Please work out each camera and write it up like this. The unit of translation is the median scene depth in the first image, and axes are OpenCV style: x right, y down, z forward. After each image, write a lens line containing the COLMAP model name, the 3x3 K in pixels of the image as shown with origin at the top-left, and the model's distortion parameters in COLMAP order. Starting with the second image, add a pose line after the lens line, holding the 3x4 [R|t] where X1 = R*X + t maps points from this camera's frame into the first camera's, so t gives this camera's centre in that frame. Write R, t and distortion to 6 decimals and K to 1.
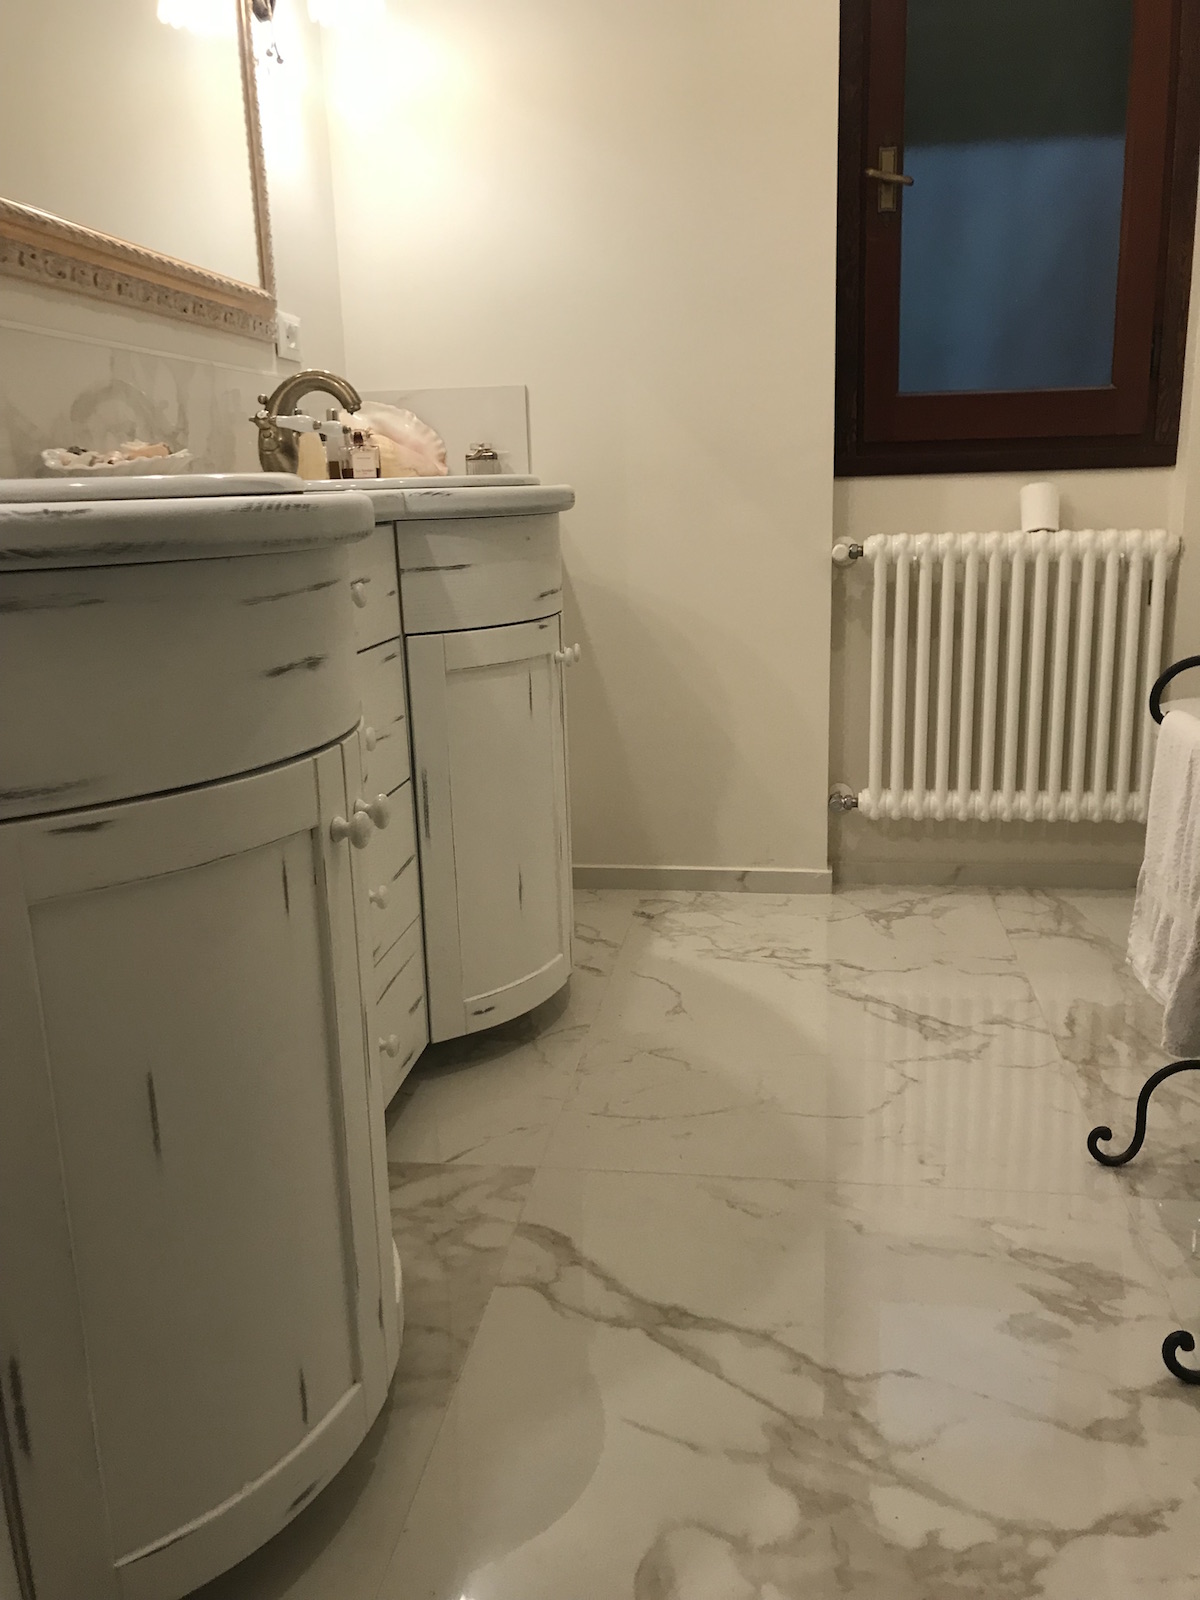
lens RADIAL K [[1311.6, 0, 607.0], [0, 1311.6, 790.7], [0, 0, 1]] dist [0.027635, -0.029839]
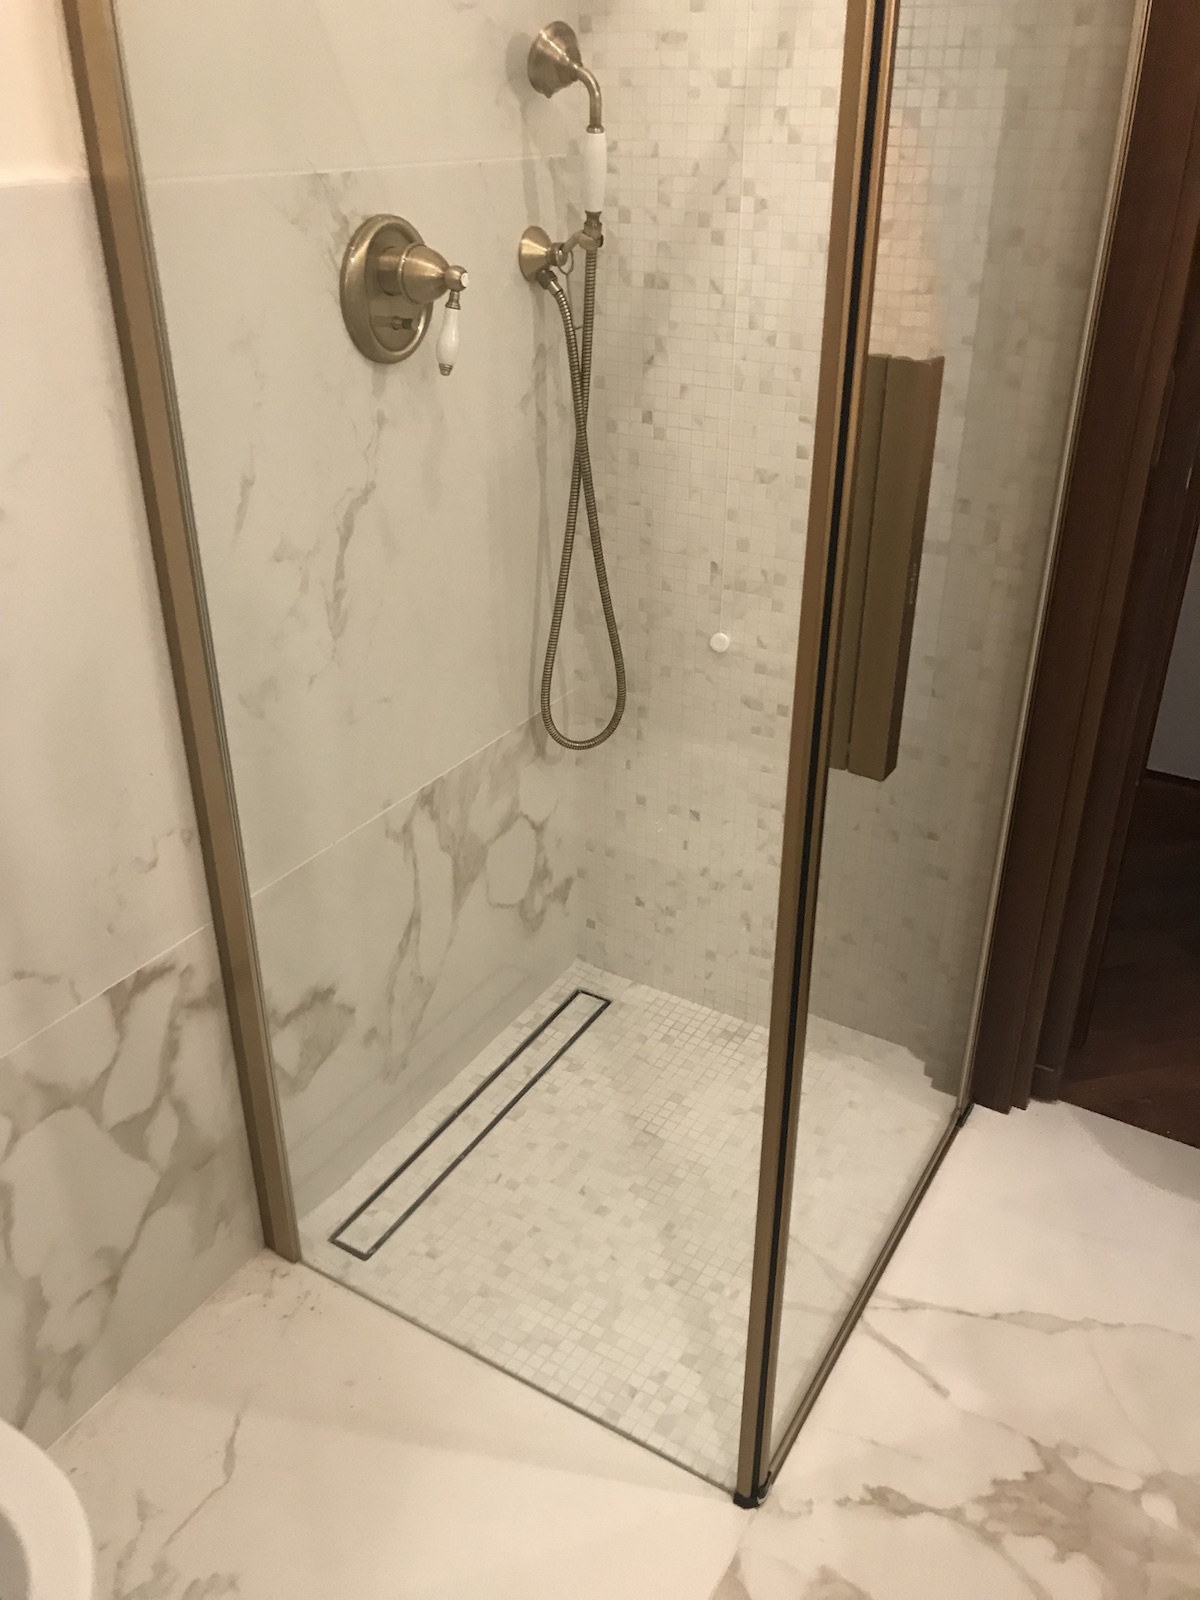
lens RADIAL K [[1311.6, 0, 616.1], [0, 1311.6, 784.8], [0, 0, 1]] dist [0.027635, -0.029839]
pose [[-0.924437, -0.157290, 0.347384, 0.175484], [0.108932, 0.764088, 0.635849, -0.431970], [-0.365444, 0.625644, -0.689217, 0.859223]]
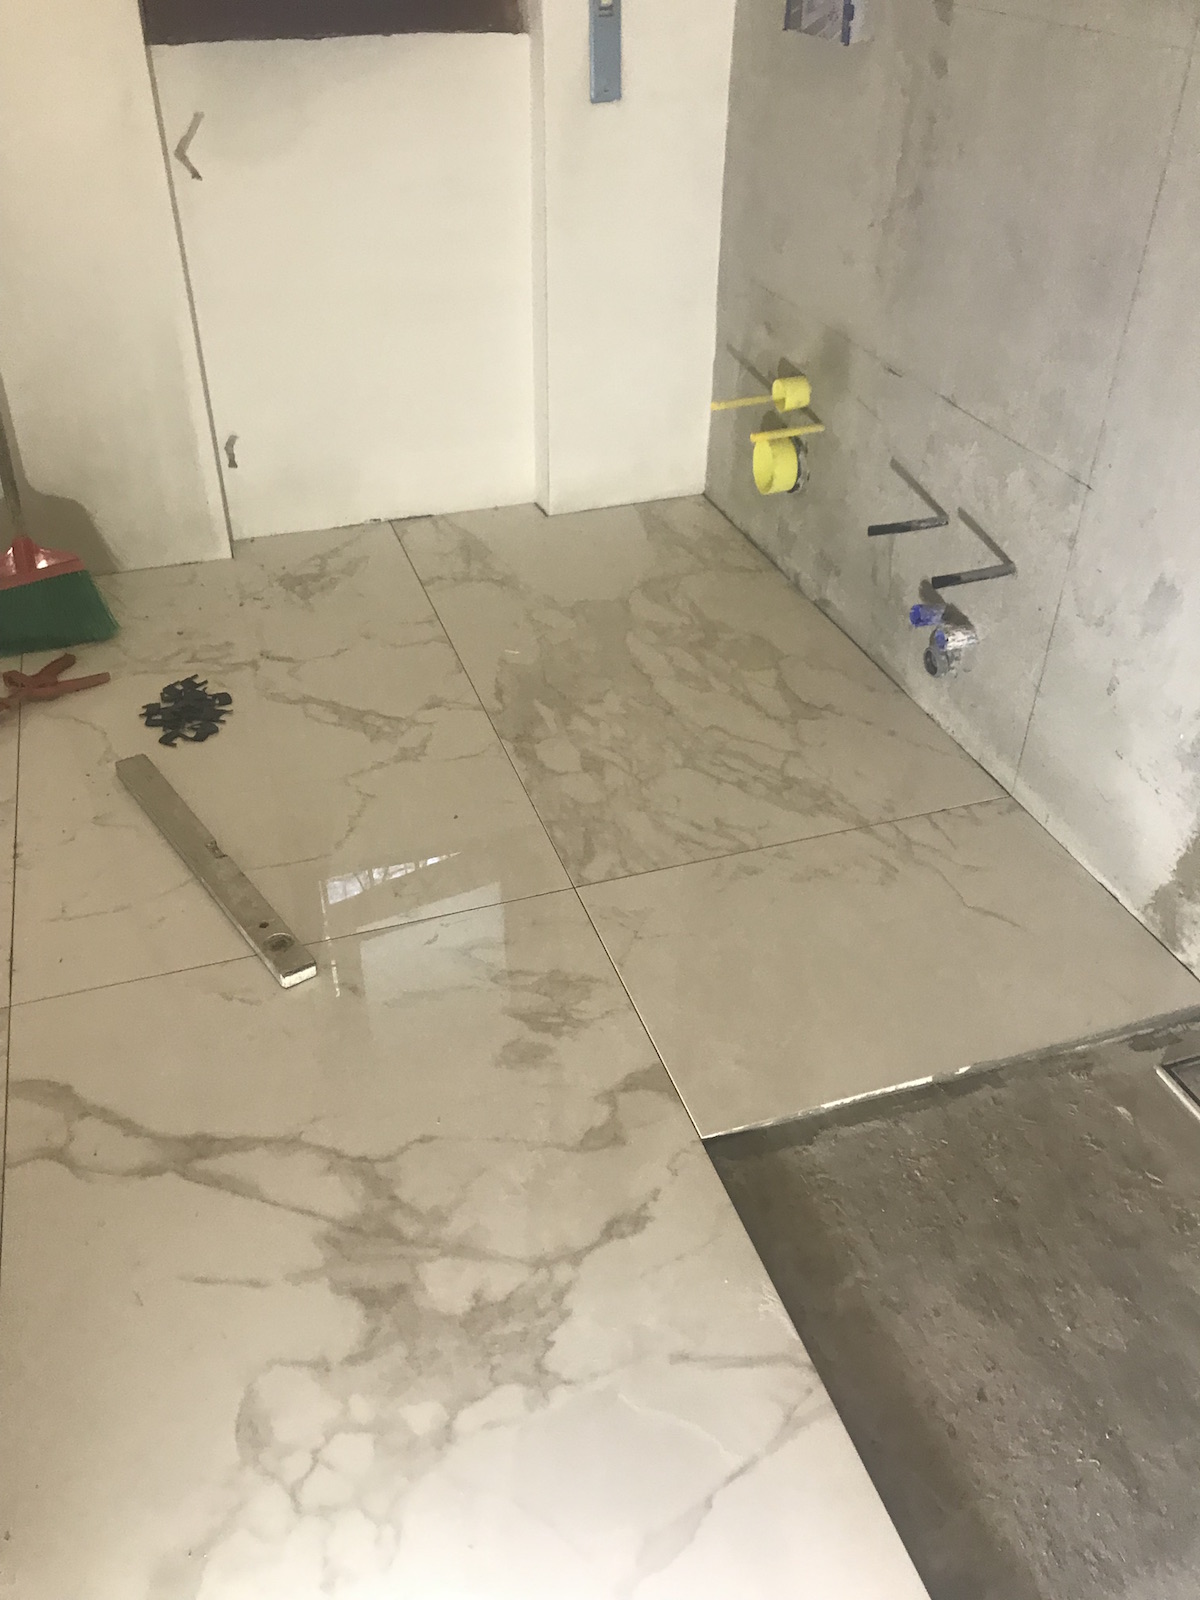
lens RADIAL K [[1311.6, 0, 589.5], [0, 1311.6, 789.3], [0, 0, 1]] dist [0.027635, -0.029839]
pose [[0.893245, -0.232953, 0.384508, -0.006534], [0.071806, 0.918227, 0.389492, -0.168298], [-0.443799, -0.320302, 0.836929, 0.066099]]
